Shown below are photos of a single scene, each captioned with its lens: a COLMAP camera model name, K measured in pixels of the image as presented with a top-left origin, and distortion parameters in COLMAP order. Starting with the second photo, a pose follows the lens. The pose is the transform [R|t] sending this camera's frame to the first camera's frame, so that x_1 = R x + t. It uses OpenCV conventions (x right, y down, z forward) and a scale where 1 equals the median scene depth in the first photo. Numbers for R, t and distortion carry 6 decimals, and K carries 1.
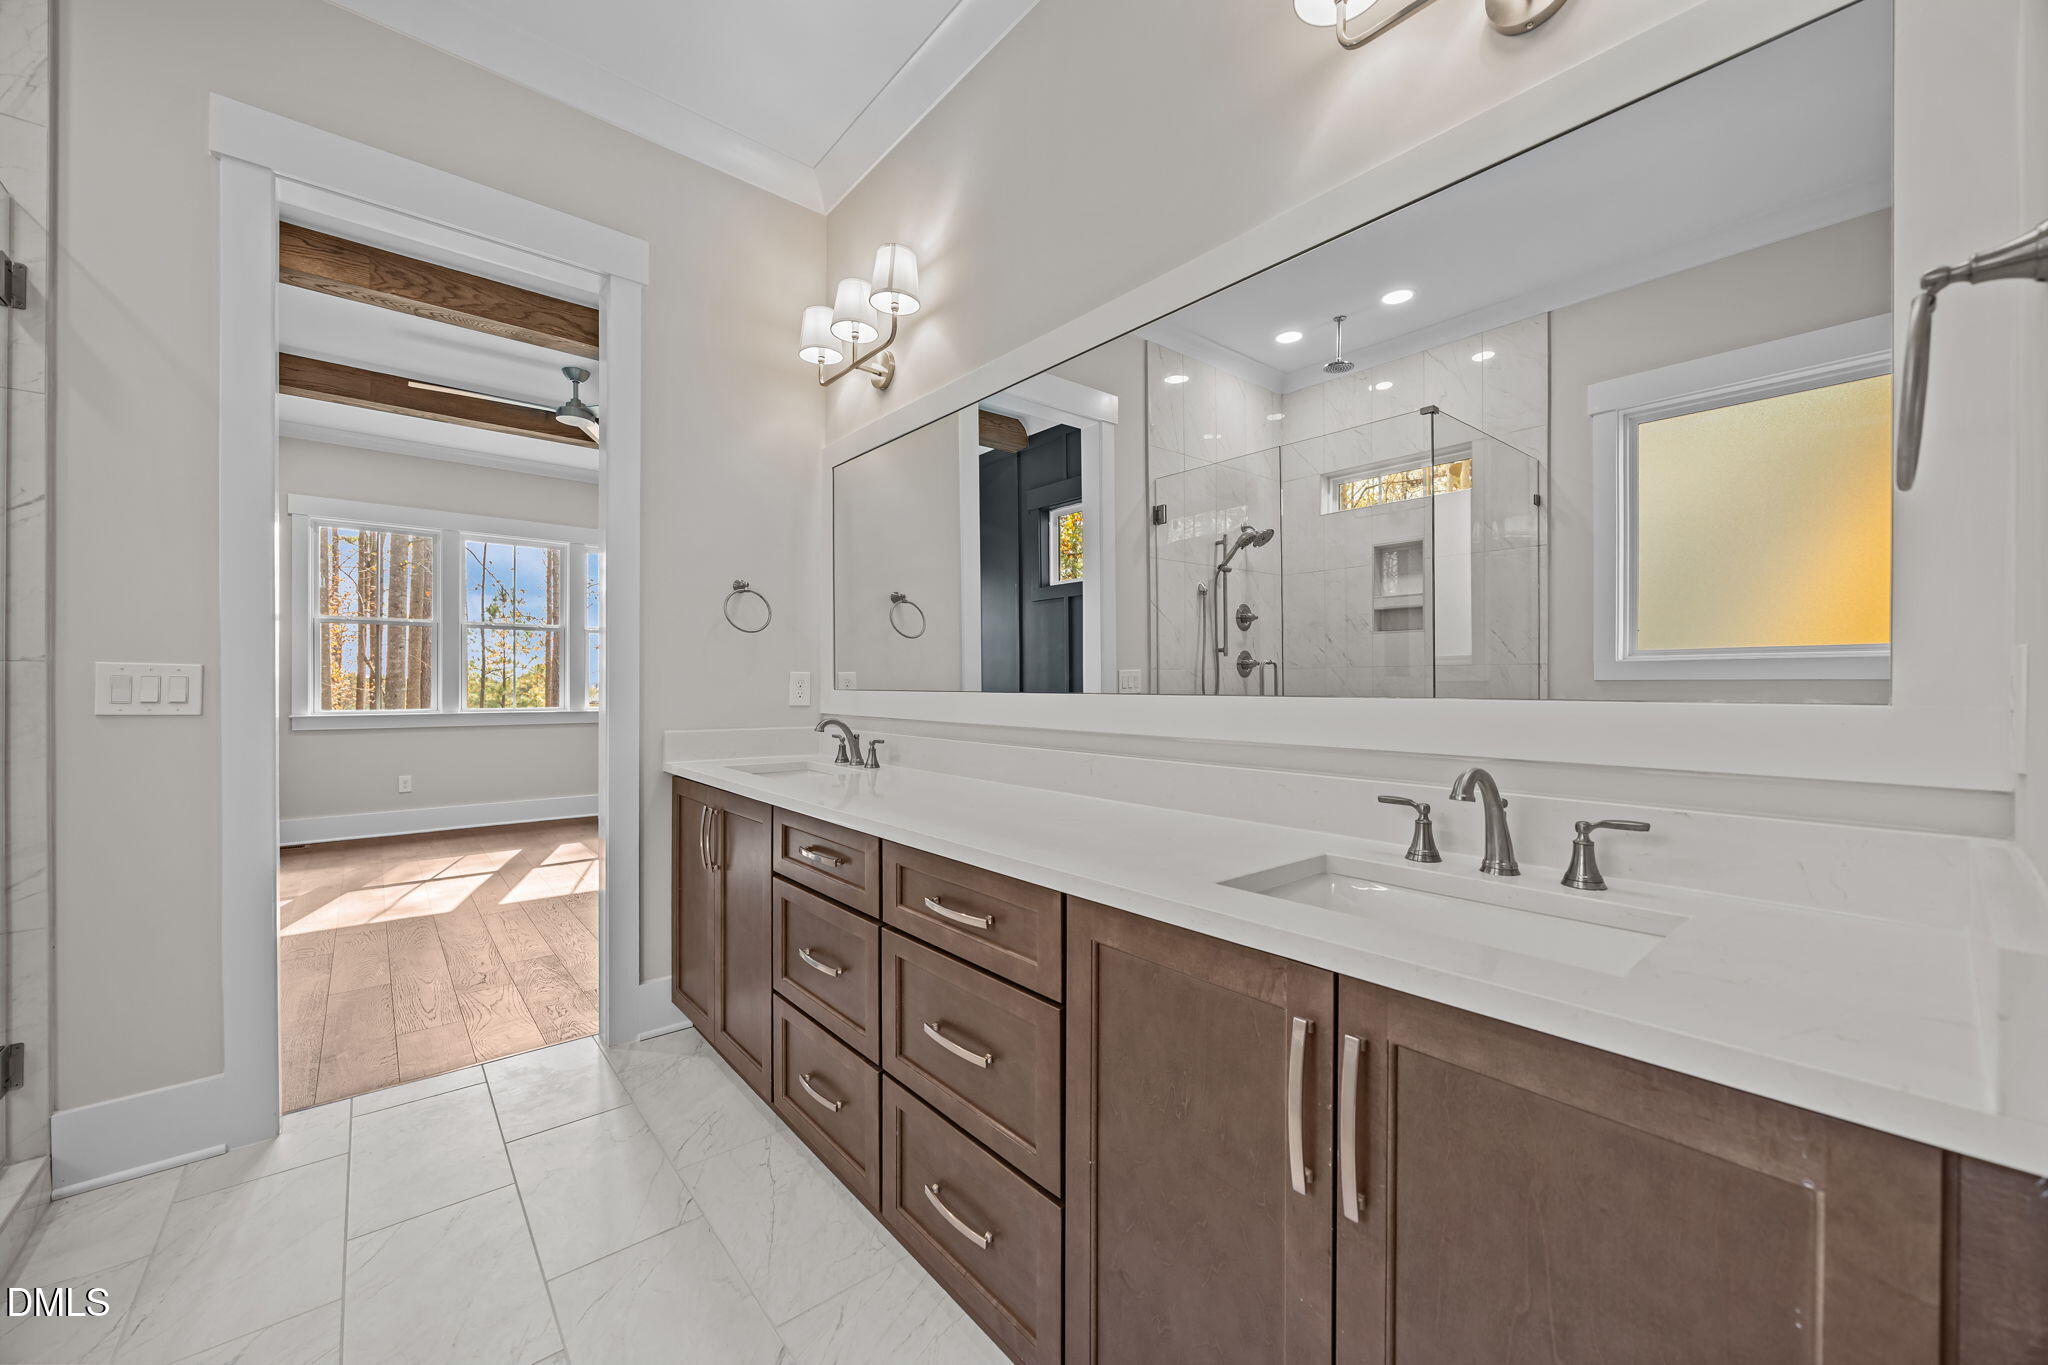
lens RADIAL K [[784.9, 0, 1033.8], [0, 784.9, 686.5], [0, 0, 1]] dist [0.000695, -0.000176]
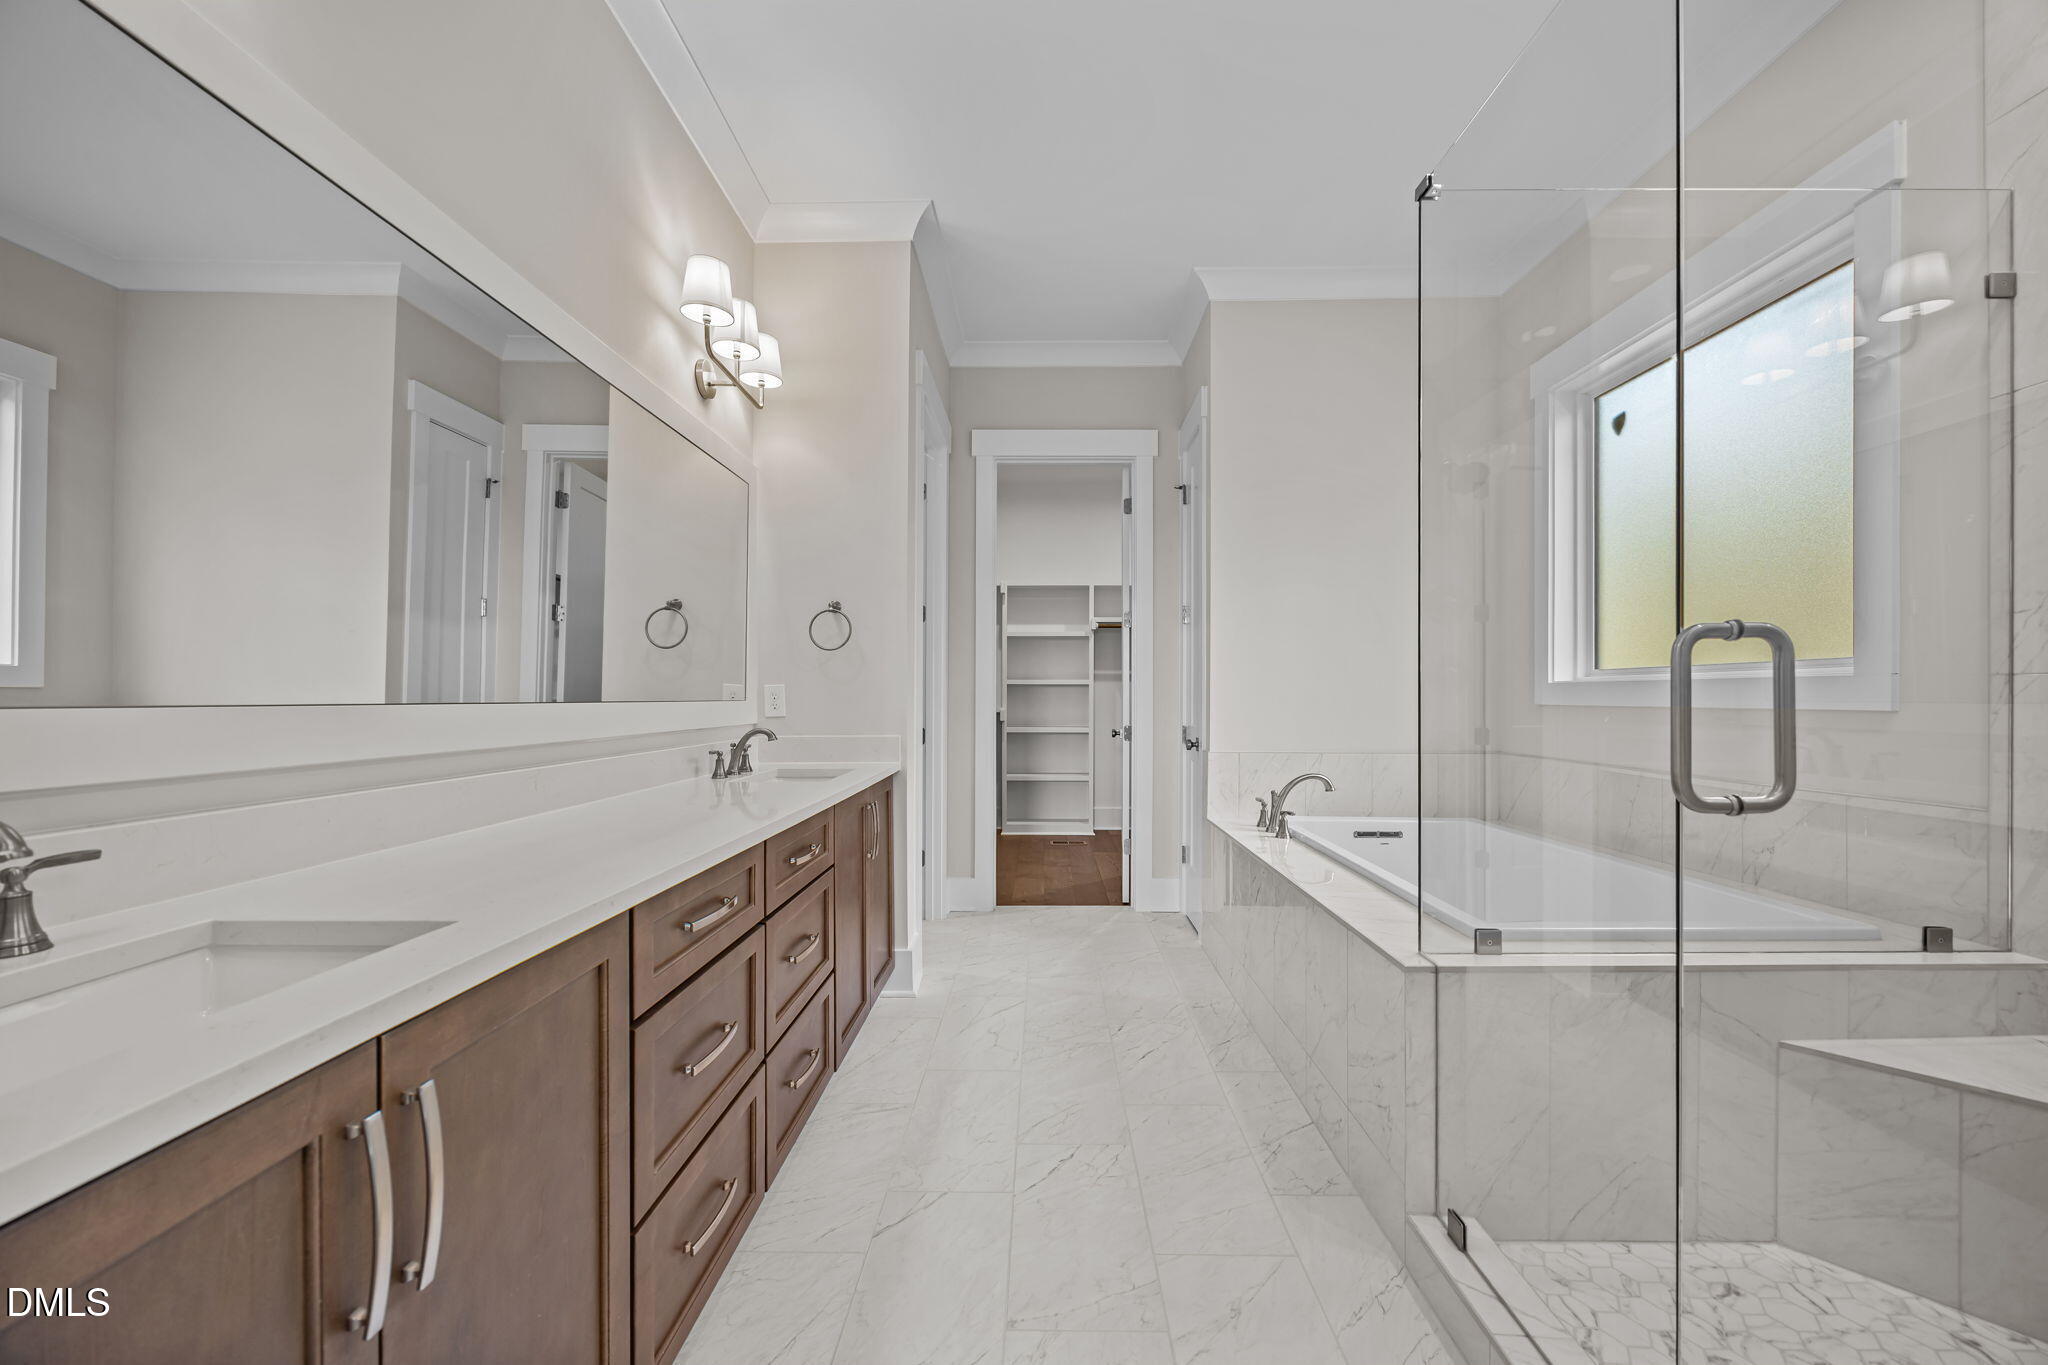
lens RADIAL K [[784.9, 0, 1033.8], [0, 784.9, 686.5], [0, 0, 1]] dist [0.000695, -0.000176]
pose [[-0.749038, 0.007853, 0.662480, -0.682153], [-0.000836, 0.999918, -0.012798, -0.000946], [-0.662526, -0.010140, -0.748970, 0.907858]]
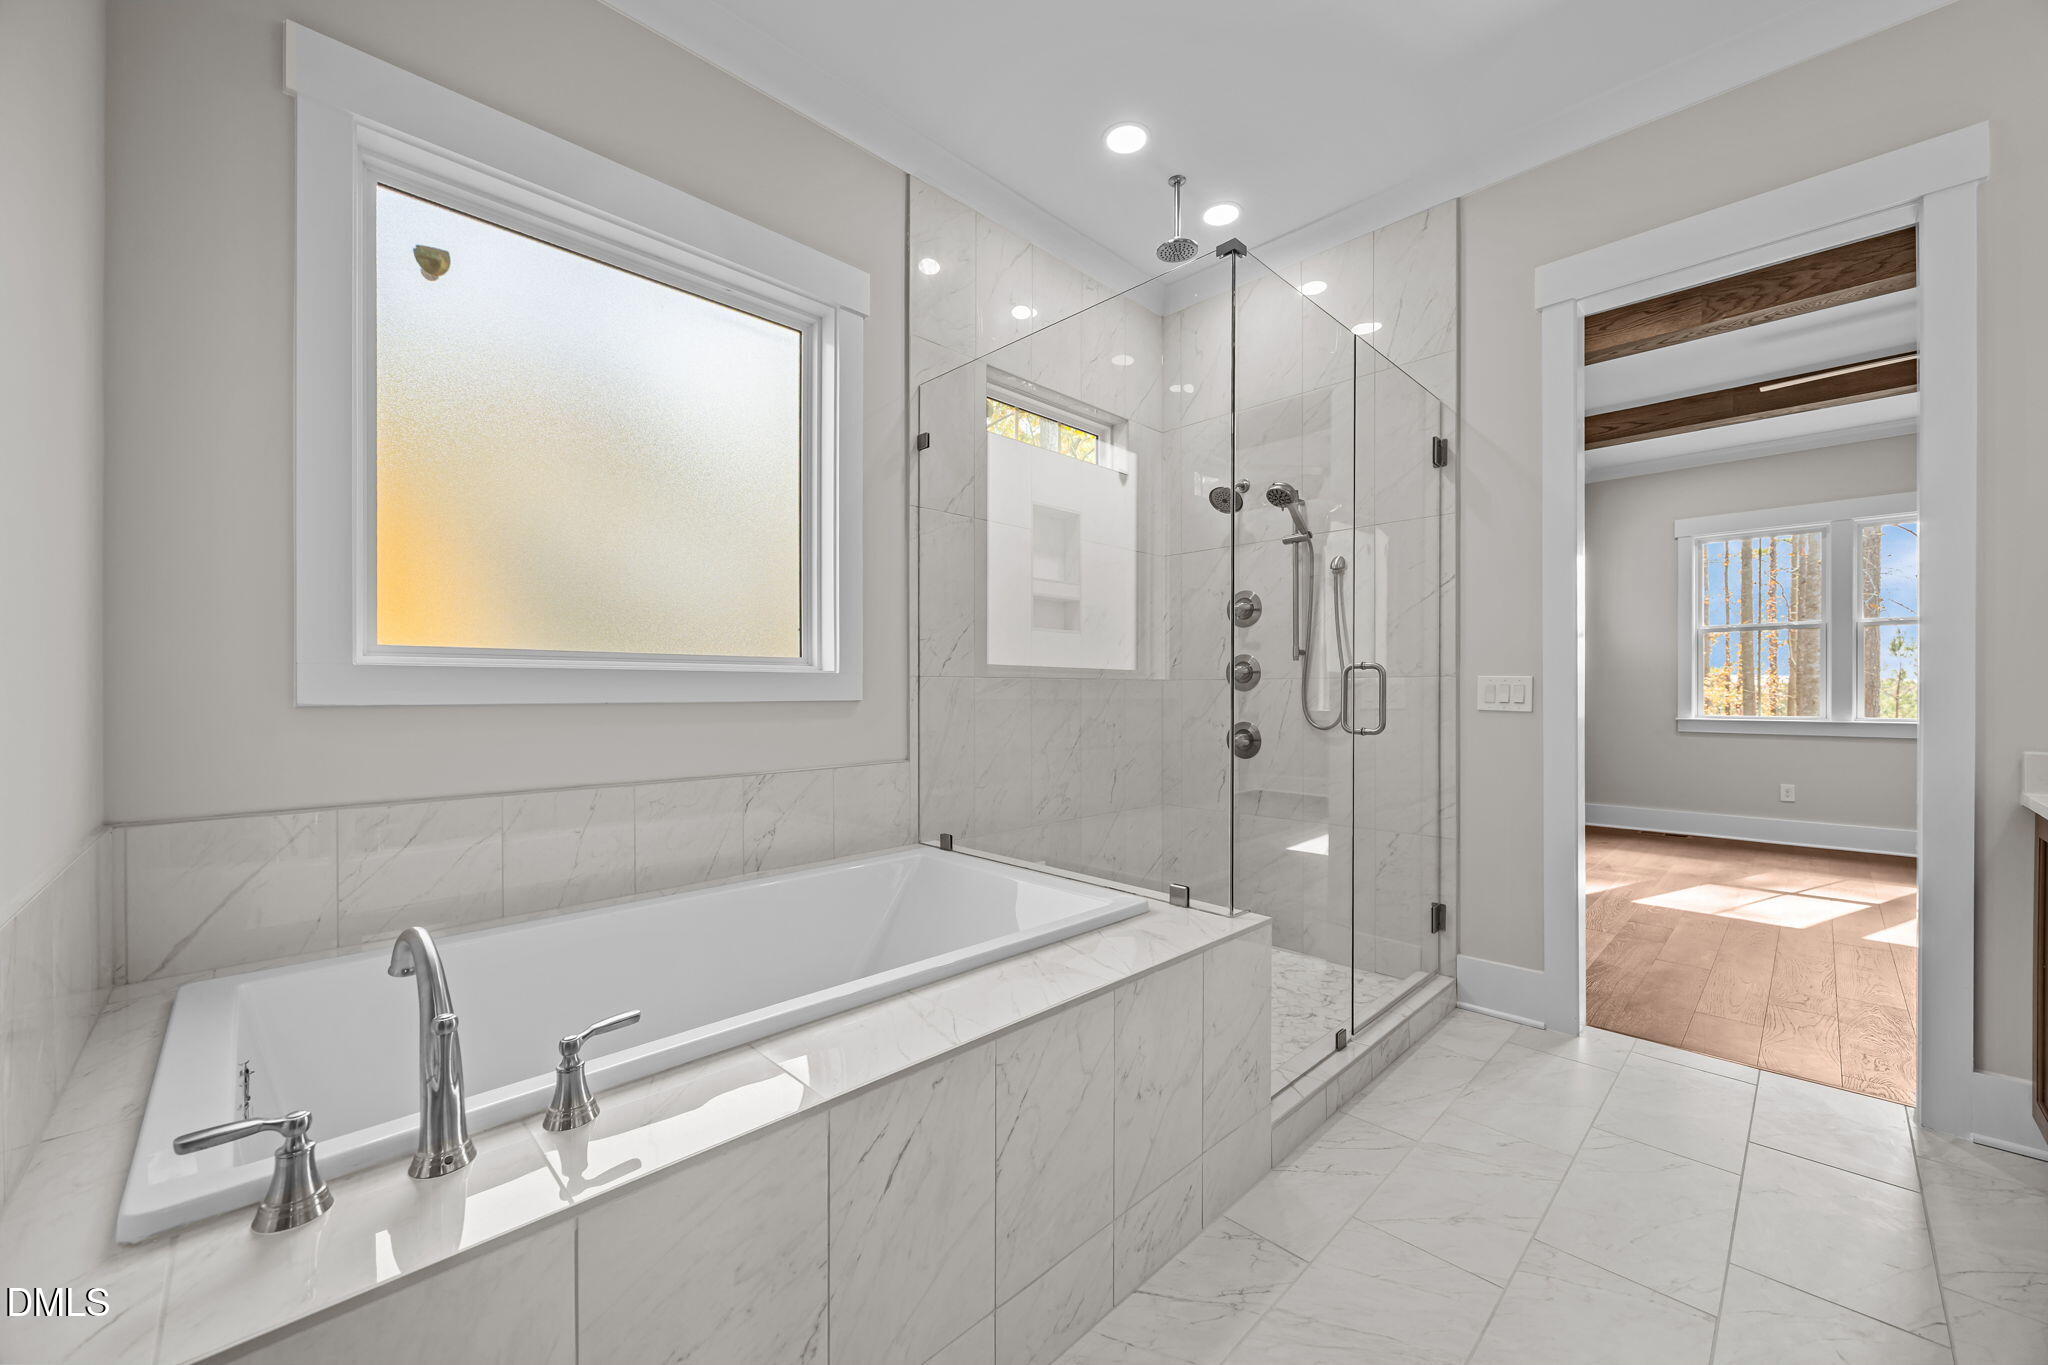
lens RADIAL K [[784.9, 0, 1033.8], [0, 784.9, 686.5], [0, 0, 1]] dist [0.000695, -0.000176]
pose [[0.077394, -0.006236, -0.996981, 0.198801], [-0.000764, 0.999980, -0.006314, -0.000084], [0.997000, 0.001250, 0.077387, -0.001450]]
